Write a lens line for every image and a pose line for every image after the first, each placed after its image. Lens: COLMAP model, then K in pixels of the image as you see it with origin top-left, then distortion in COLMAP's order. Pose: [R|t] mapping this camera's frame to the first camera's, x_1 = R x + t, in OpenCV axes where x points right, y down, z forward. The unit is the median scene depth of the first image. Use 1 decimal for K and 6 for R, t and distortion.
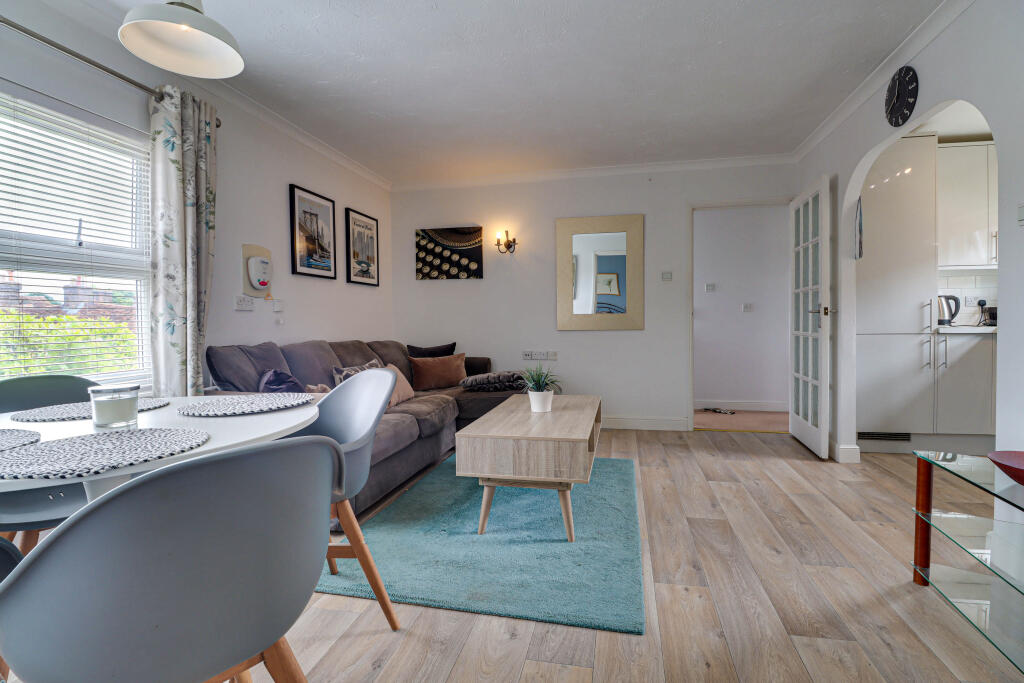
lens RADIAL K [[475.1, 0, 533.9], [0, 475.1, 328.9], [0, 0, 1]] dist [-0.001687, -0.000511]
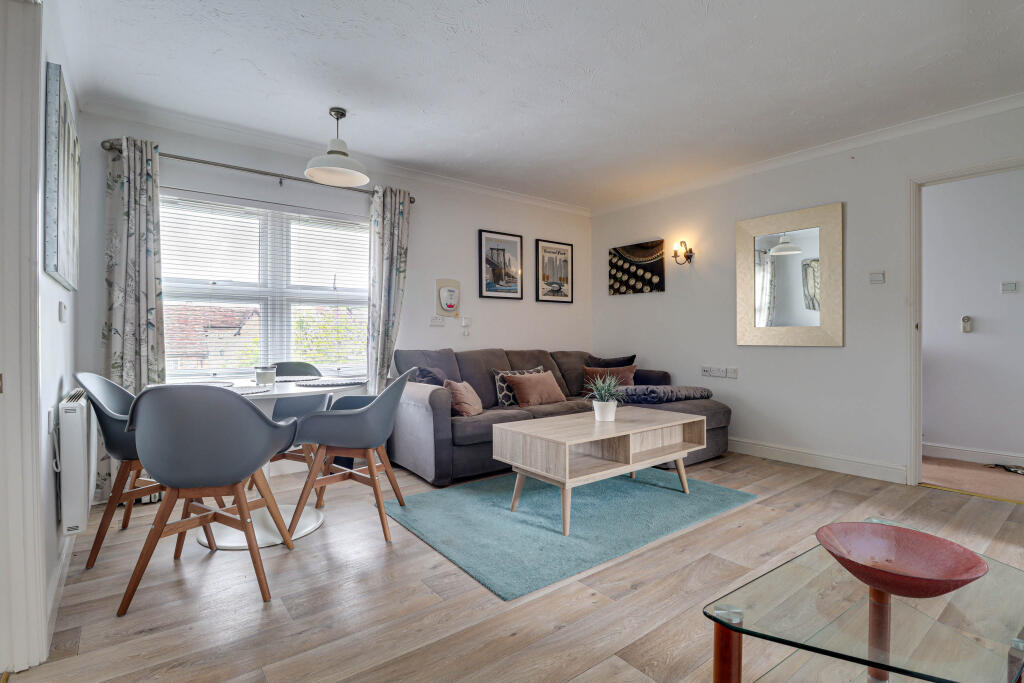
lens RADIAL K [[490.8, 0, 524.4], [0, 490.8, 337.3], [0, 0, 1]] dist [-0.003365, -0.000879]
pose [[0.767827, 0.012117, -0.640542, 0.367176], [-0.016447, 0.999864, -0.000800, -0.005095], [0.640446, 0.011150, 0.767923, 0.029062]]
